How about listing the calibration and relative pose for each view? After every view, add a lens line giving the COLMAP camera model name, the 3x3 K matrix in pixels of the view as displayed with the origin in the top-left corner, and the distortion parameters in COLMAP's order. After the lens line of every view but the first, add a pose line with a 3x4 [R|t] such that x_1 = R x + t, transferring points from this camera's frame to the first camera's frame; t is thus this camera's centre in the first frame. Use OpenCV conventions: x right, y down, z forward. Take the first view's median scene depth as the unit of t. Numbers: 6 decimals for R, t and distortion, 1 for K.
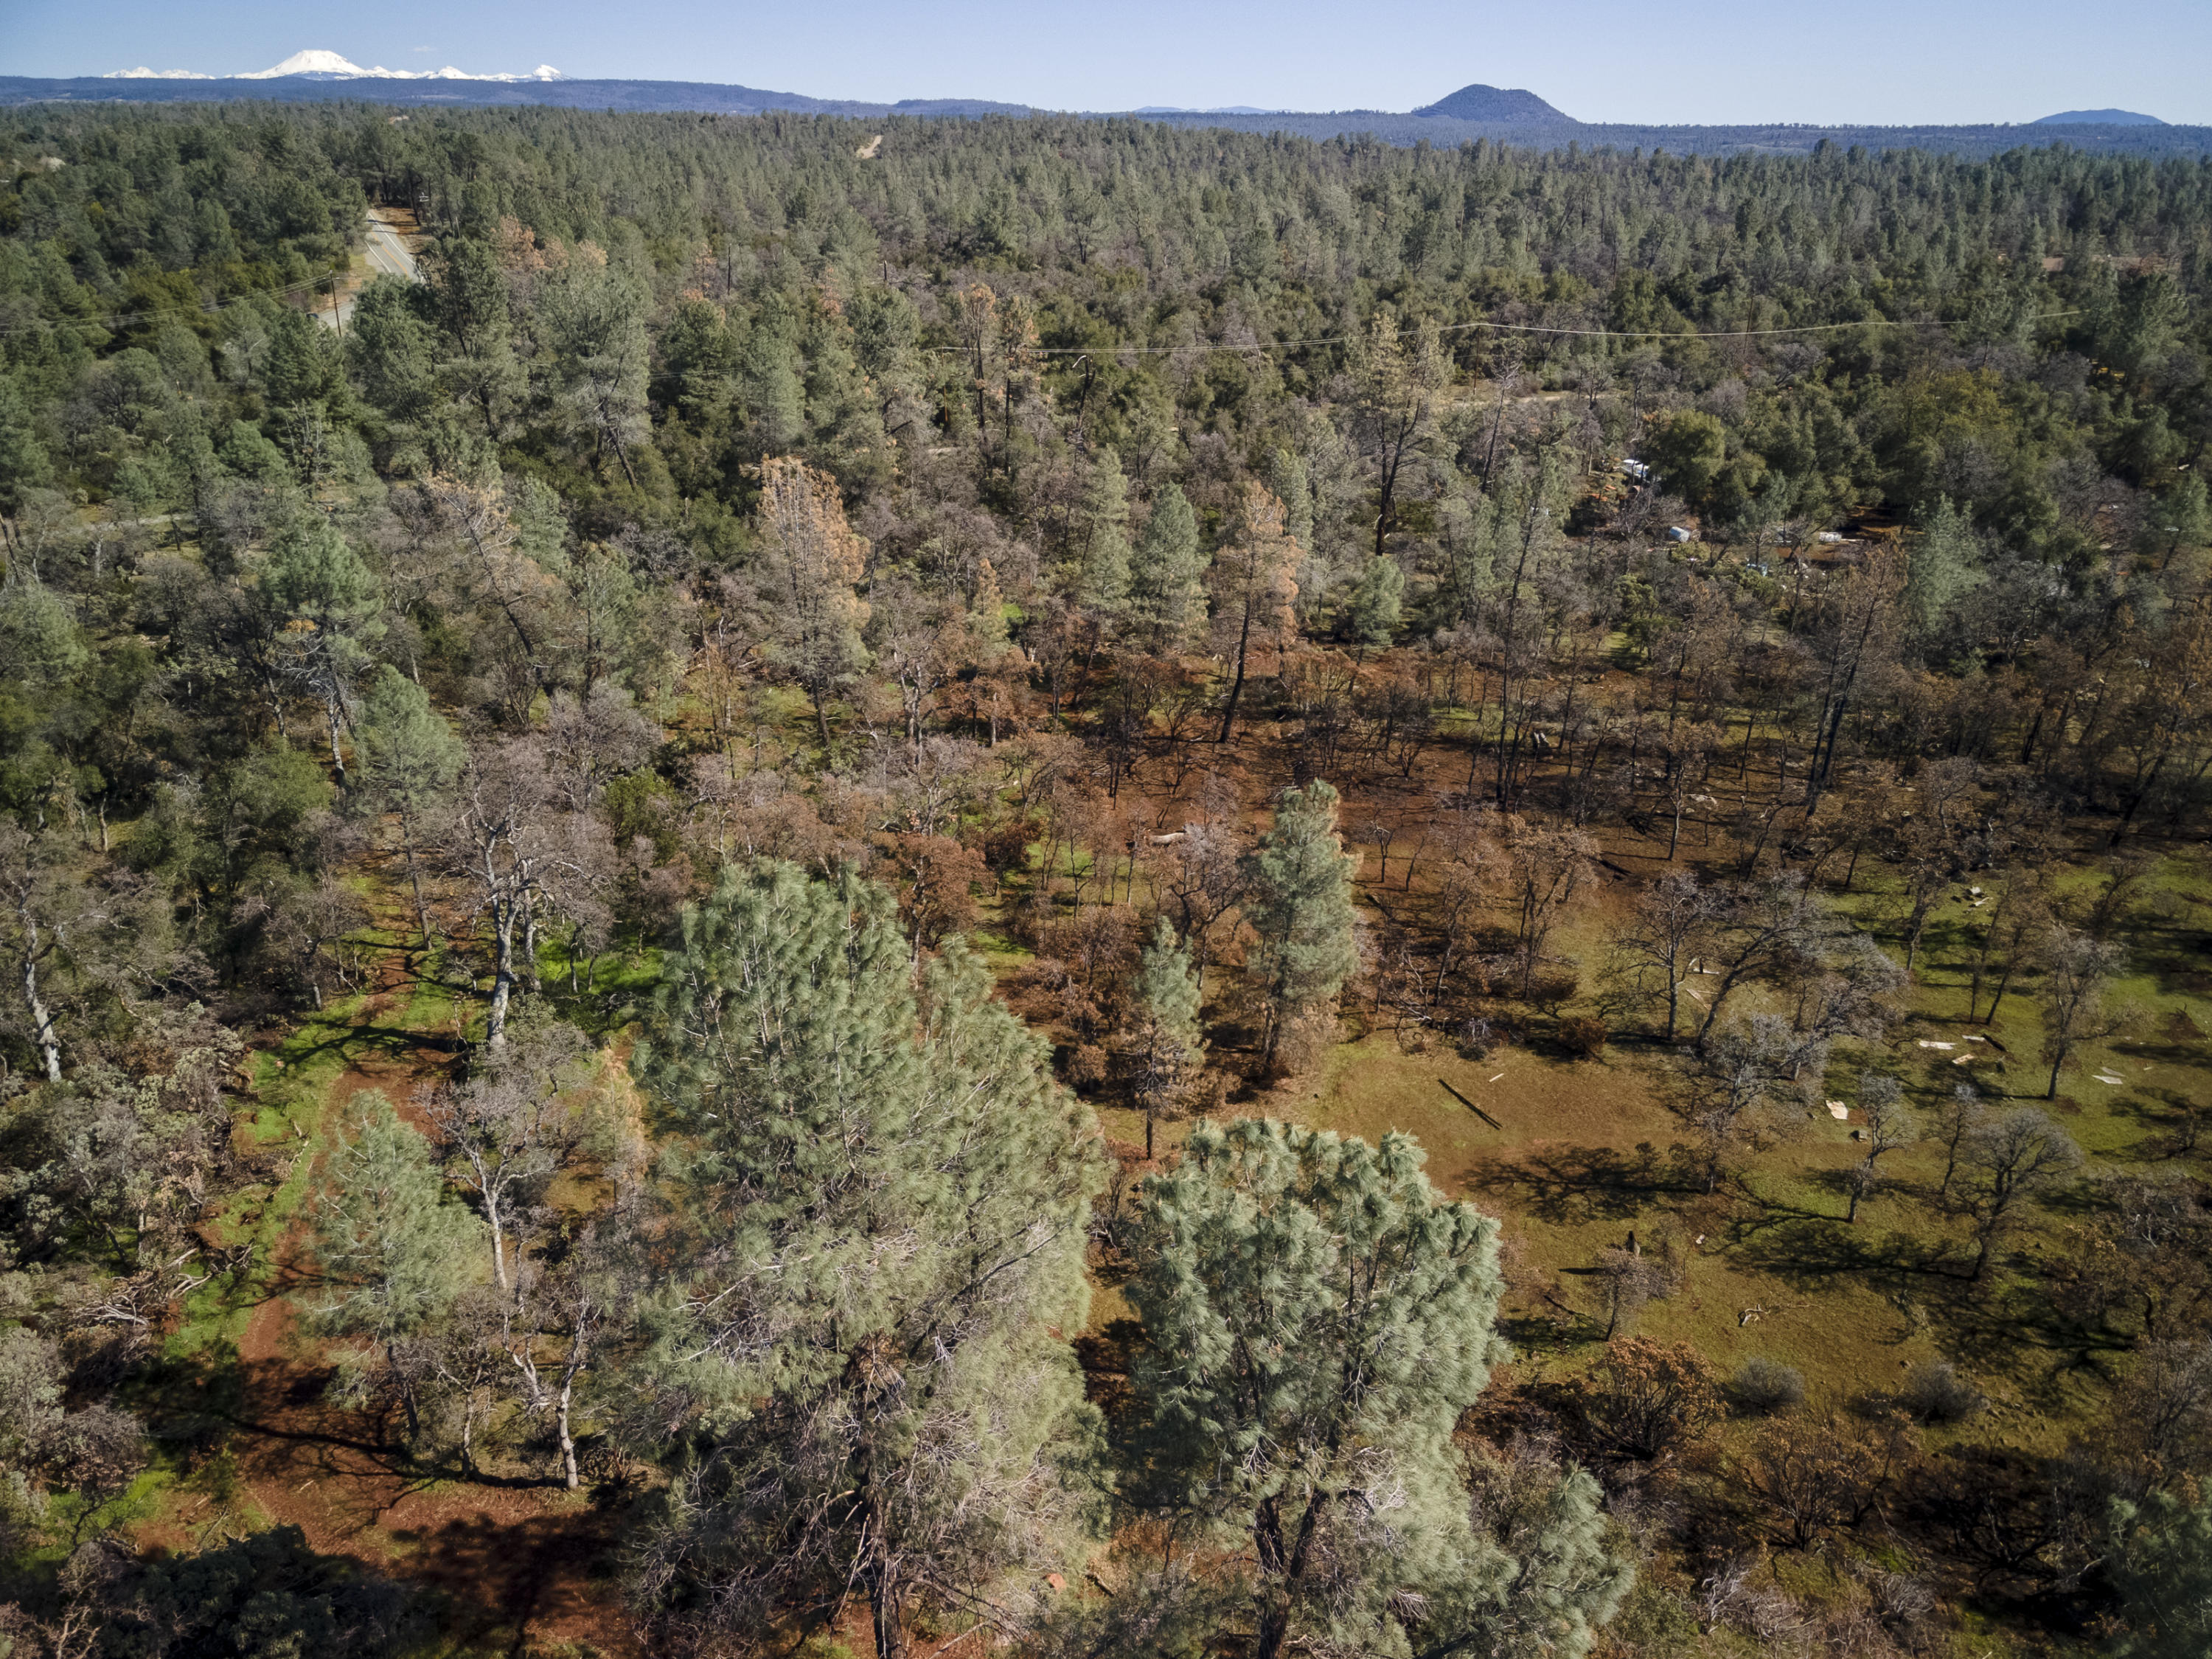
lens RADIAL K [[1617.1, 0, 1092.1], [0, 1617.1, 835.8], [0, 0, 1]] dist [-0.003791, 0.084458]
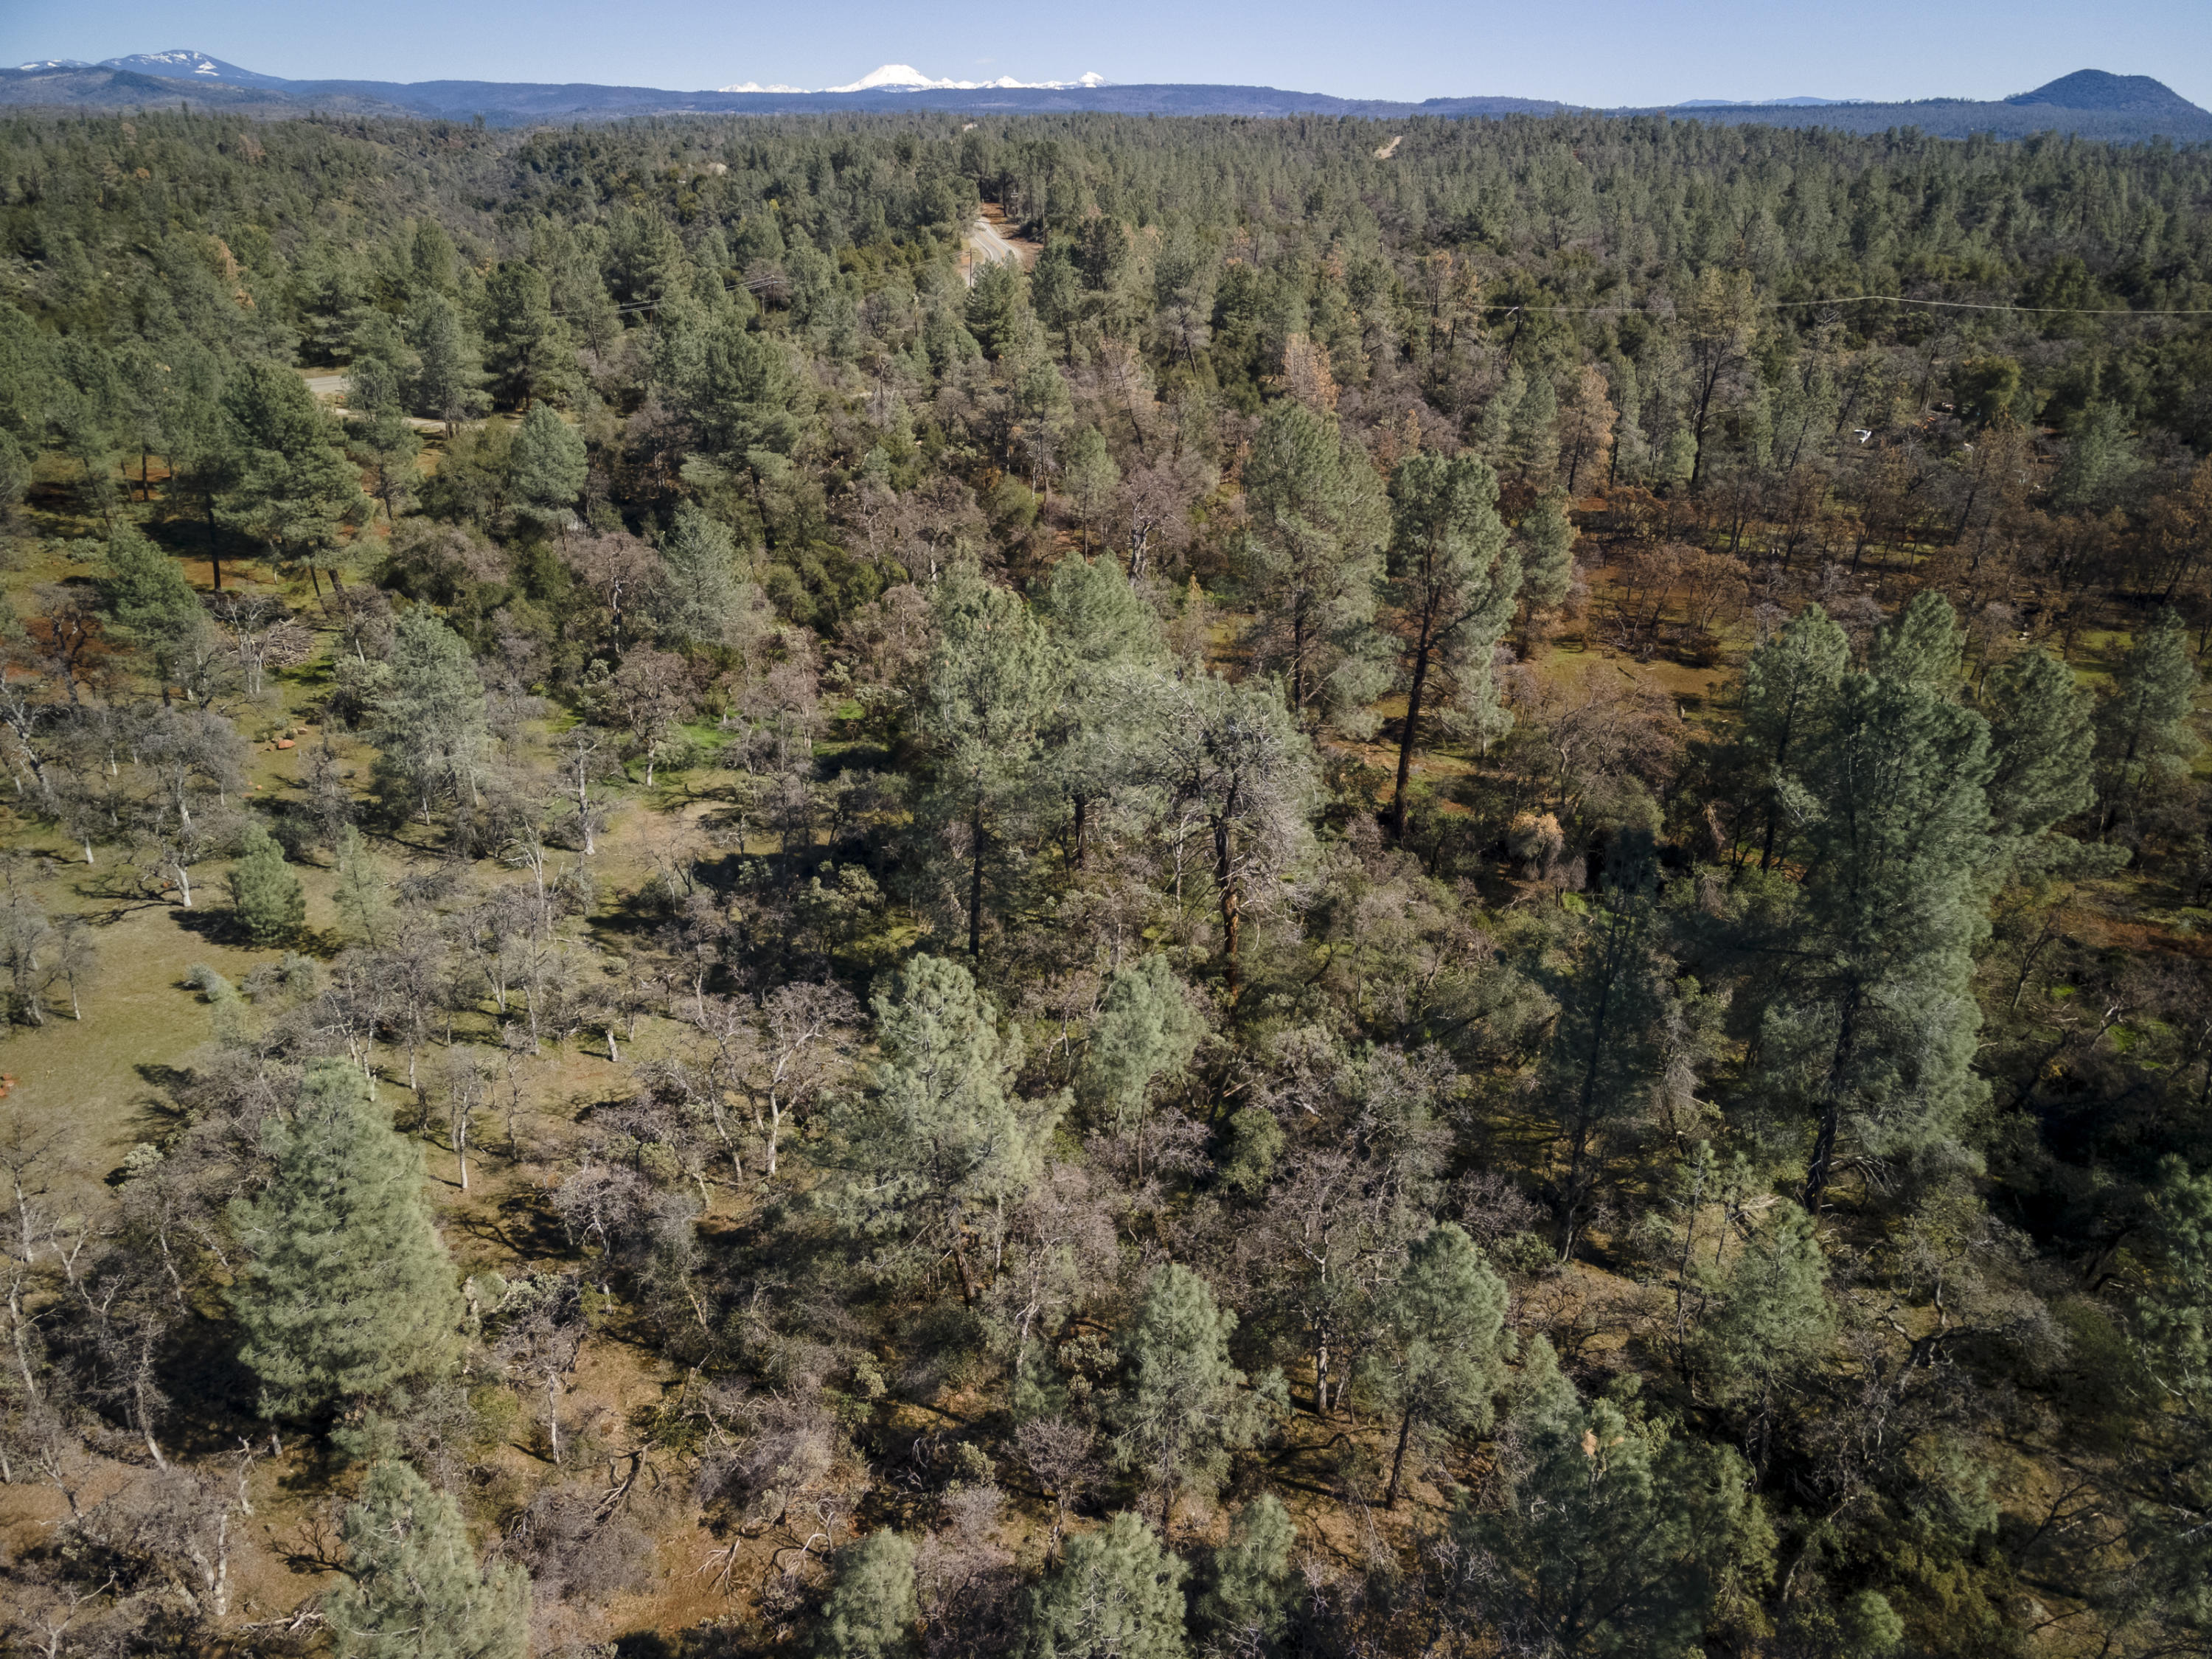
lens RADIAL K [[1609.8, 0, 1091.6], [0, 1609.8, 834.1], [0, 0, 1]] dist [0.012625, 0.057554]
pose [[0.957091, 0.114237, -0.266322, 0.032446], [-0.114228, 0.993332, 0.015581, 0.080834], [0.266326, 0.015509, 0.963758, -0.196888]]
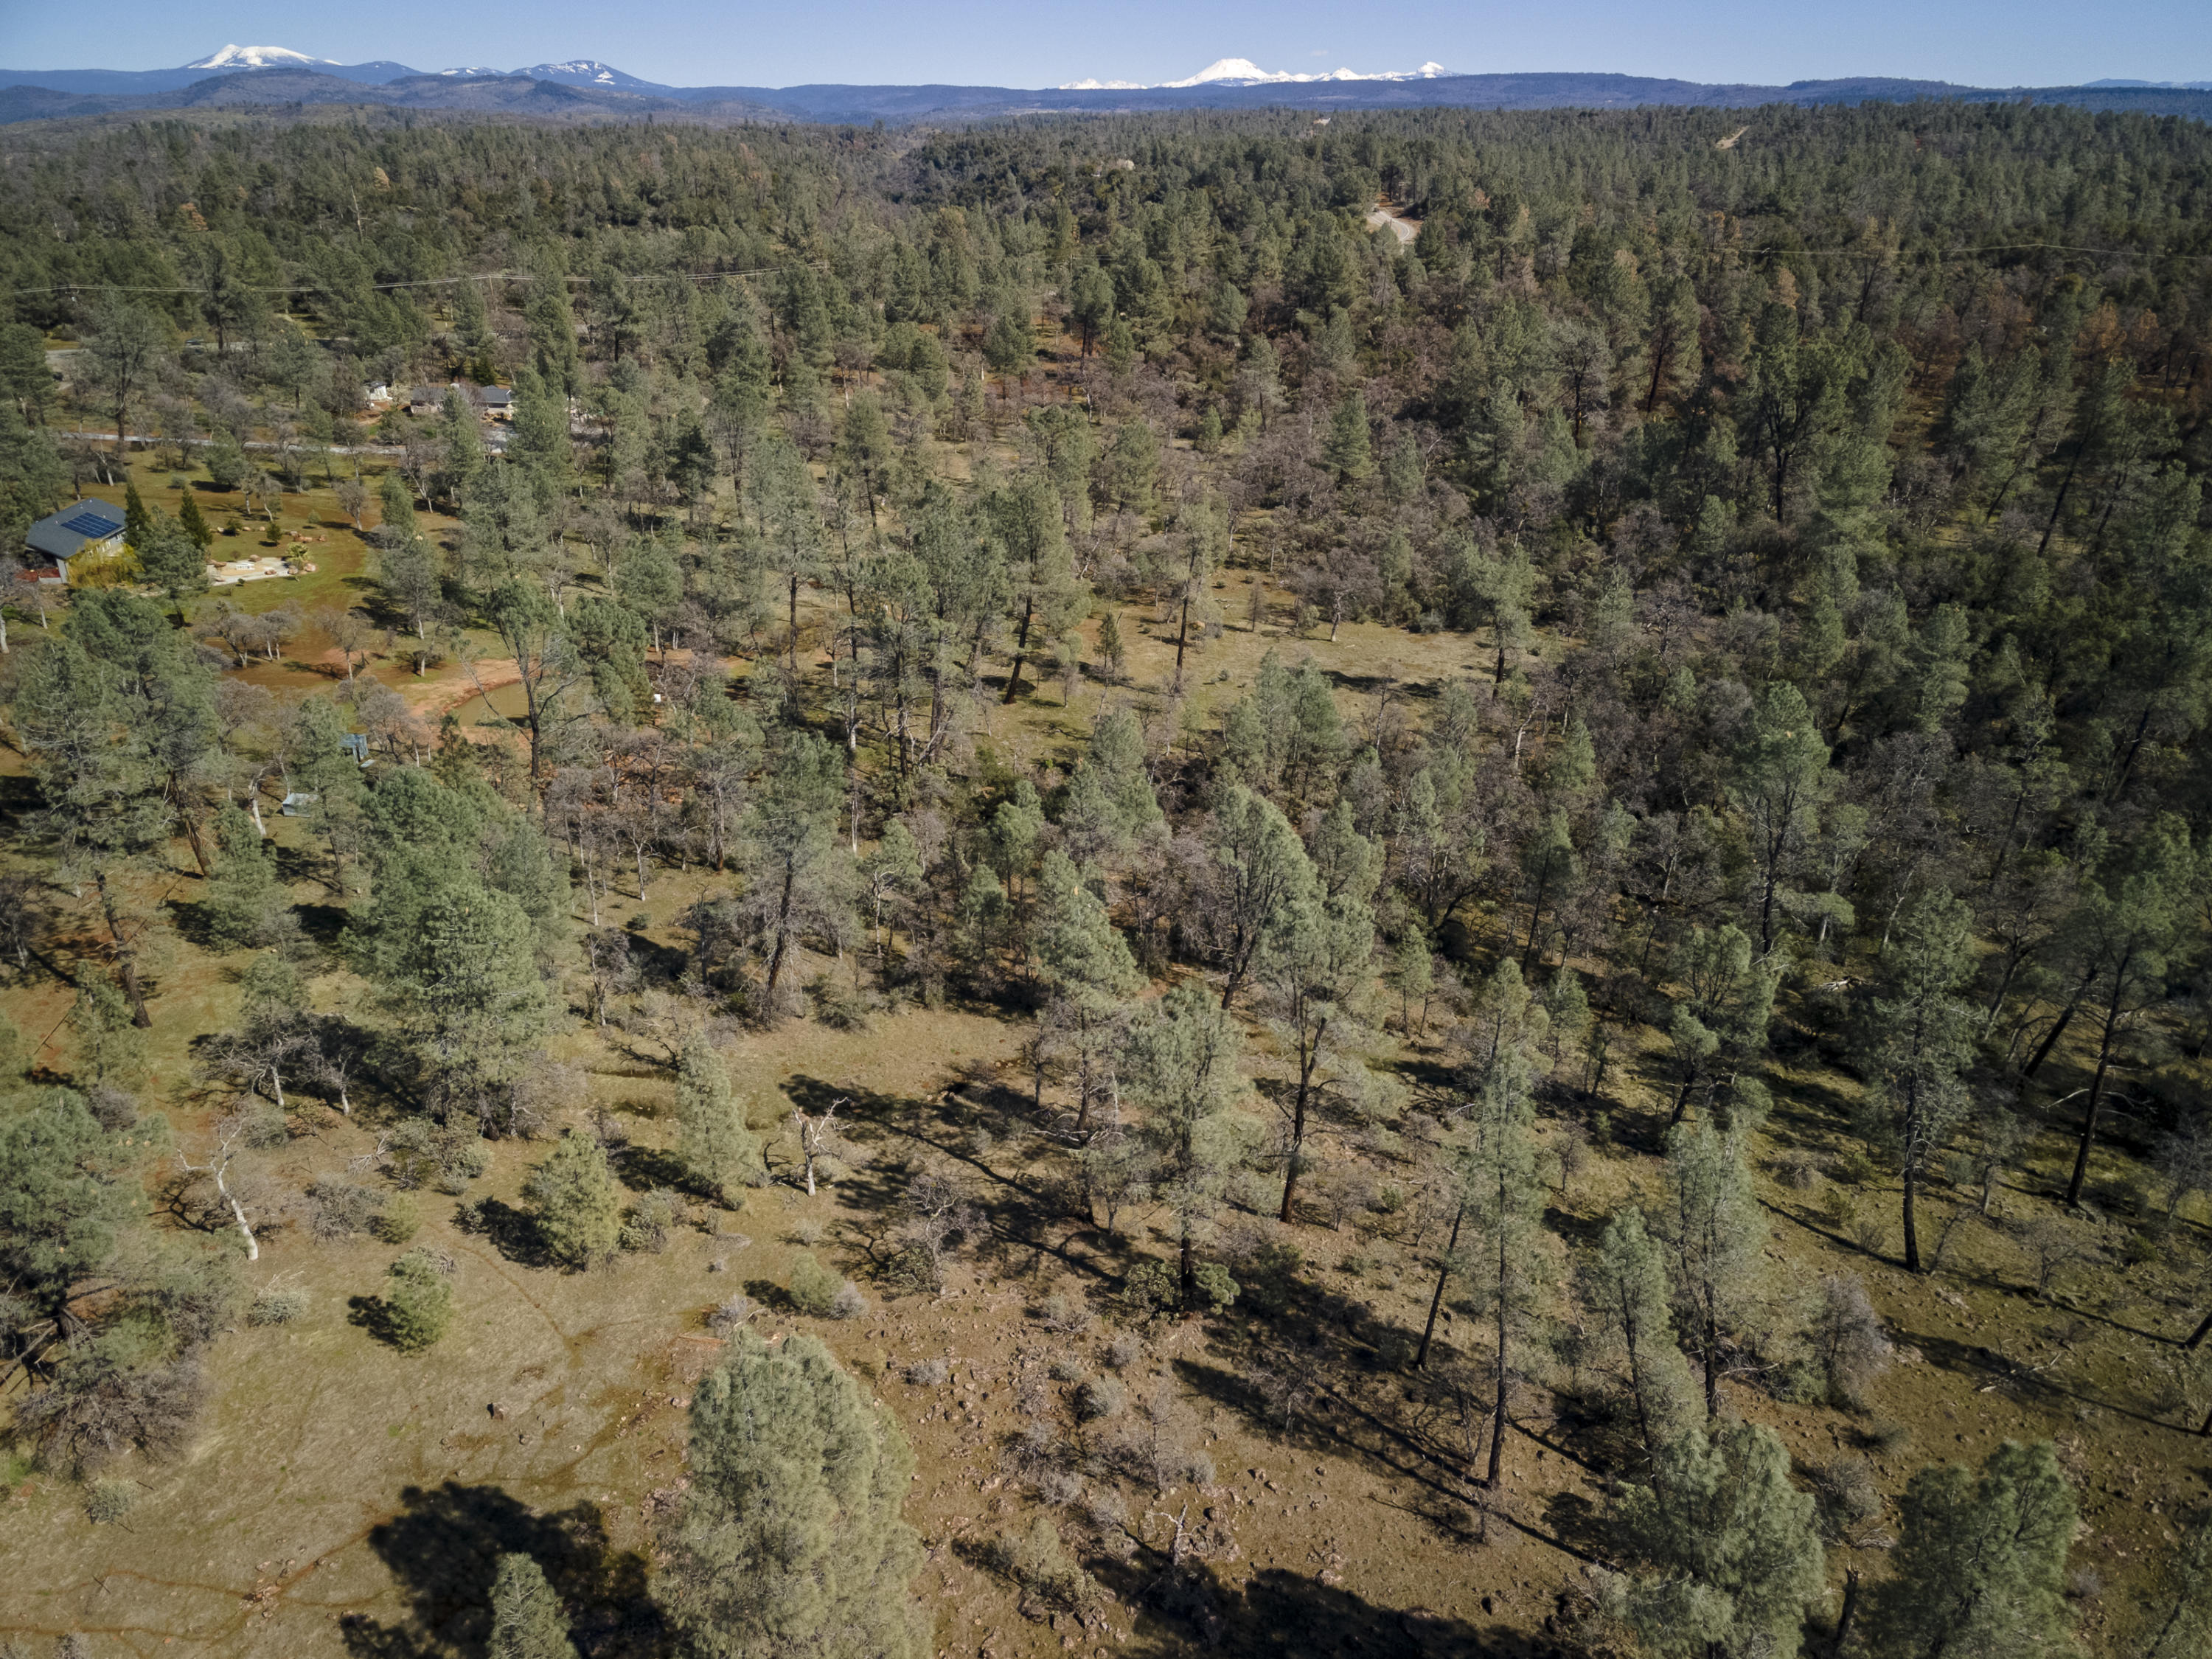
lens RADIAL K [[1617.1, 0, 1092.1], [0, 1617.1, 835.8], [0, 0, 1]] dist [-0.003791, 0.084458]
pose [[0.886797, 0.179313, -0.425955, 0.130014], [-0.177480, 0.983124, 0.044365, 0.268437], [0.426722, 0.036256, 0.903656, -0.658041]]
